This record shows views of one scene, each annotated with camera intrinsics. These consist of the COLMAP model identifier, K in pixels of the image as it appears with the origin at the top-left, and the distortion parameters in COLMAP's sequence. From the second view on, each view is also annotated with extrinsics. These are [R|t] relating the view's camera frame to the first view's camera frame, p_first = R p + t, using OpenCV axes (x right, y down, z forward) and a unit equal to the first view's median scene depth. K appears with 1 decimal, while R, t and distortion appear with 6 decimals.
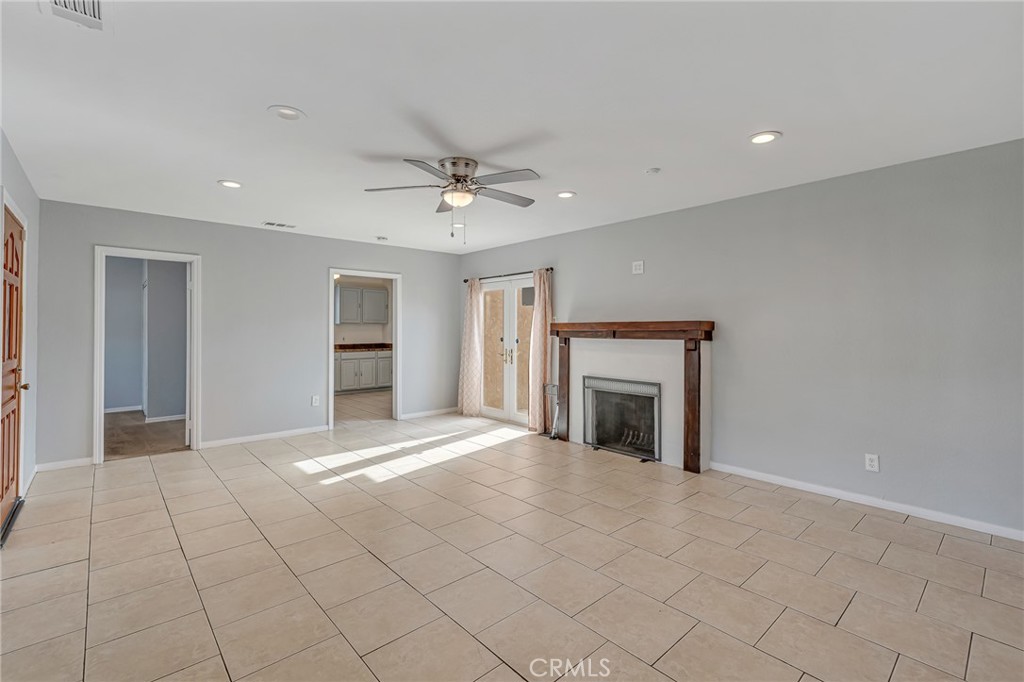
lens RADIAL K [[455.7, 0, 513.1], [0, 455.7, 326.6], [0, 0, 1]] dist [0.000814, 0.000739]
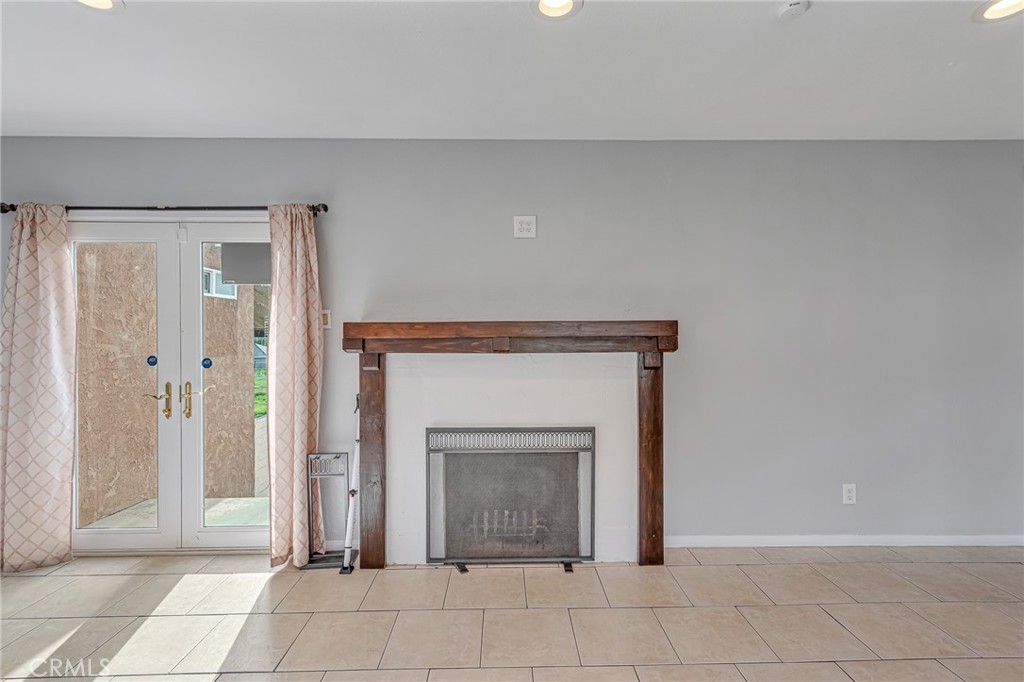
lens RADIAL K [[486.1, 0, 512.0], [0, 486.1, 341.0], [0, 0, 1]] dist [0.006247, 0.001297]
pose [[0.652967, -0.008767, 0.757336, -0.188649], [0.000512, 0.999938, 0.011134, 0.006087], [-0.757386, -0.006883, 0.652931, 0.582974]]
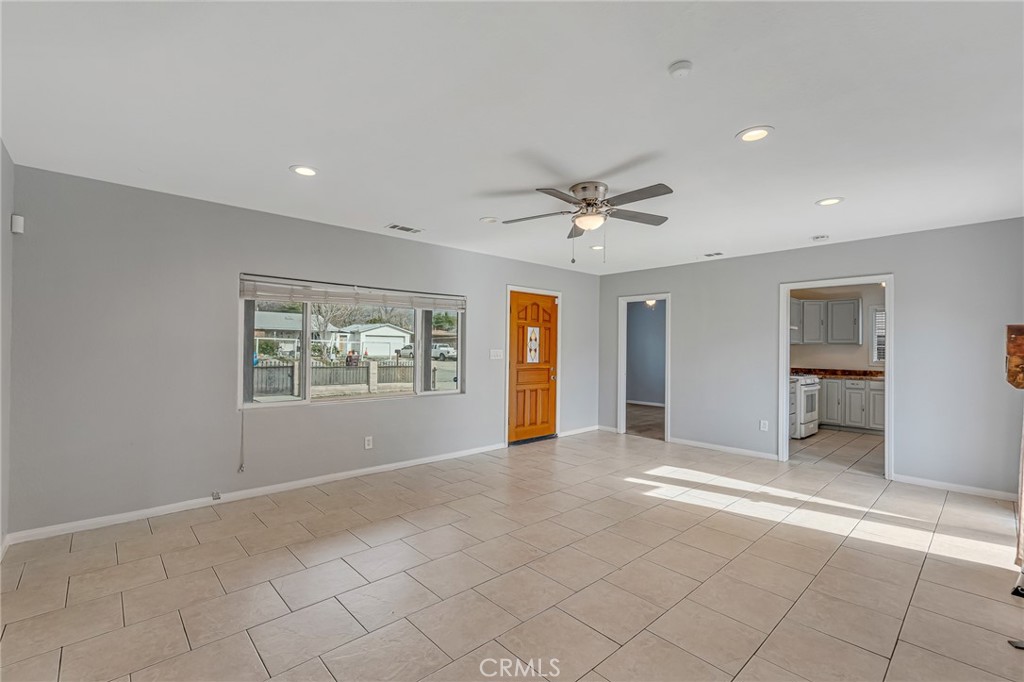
lens RADIAL K [[451.2, 0, 512.0], [0, 451.2, 341.0], [0, 0, 1]] dist [-0.004549, 0.000124]
pose [[0.012480, -0.016039, -0.999793, 0.566247], [-0.006688, 0.999848, -0.016123, 0.006184], [0.999900, 0.006888, 0.012371, 0.519902]]
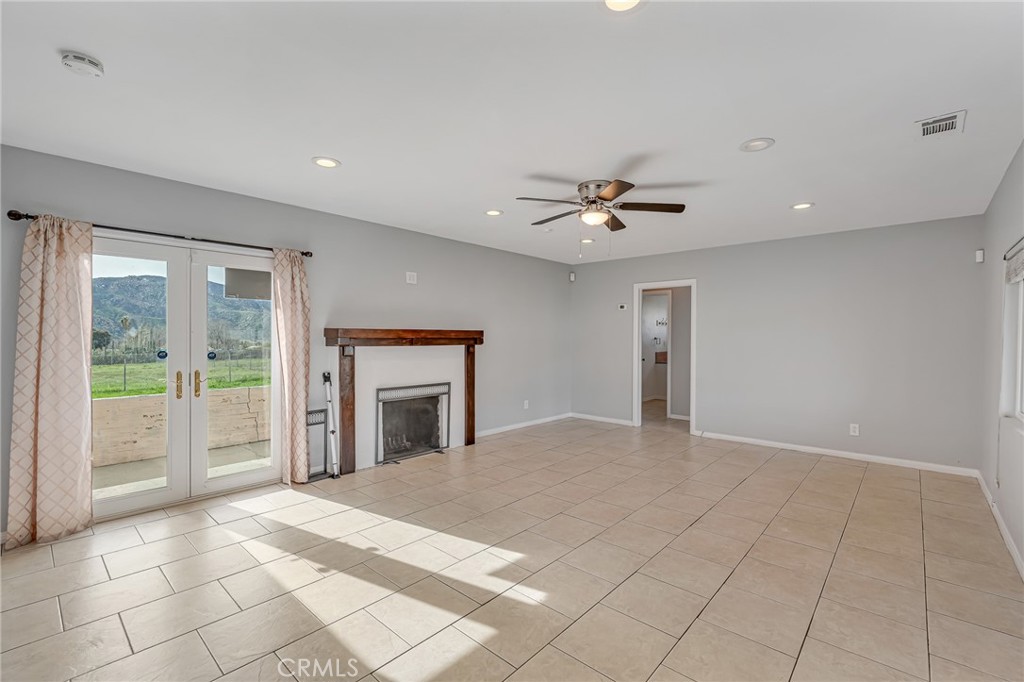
lens RADIAL K [[451.2, 0, 512.0], [0, 451.2, 341.0], [0, 0, 1]] dist [-0.004549, 0.000124]
pose [[-0.106026, -0.011077, 0.994302, -0.748528], [-0.010728, 0.999892, 0.009995, 0.003277], [-0.994305, -0.009607, -0.106134, 0.834639]]
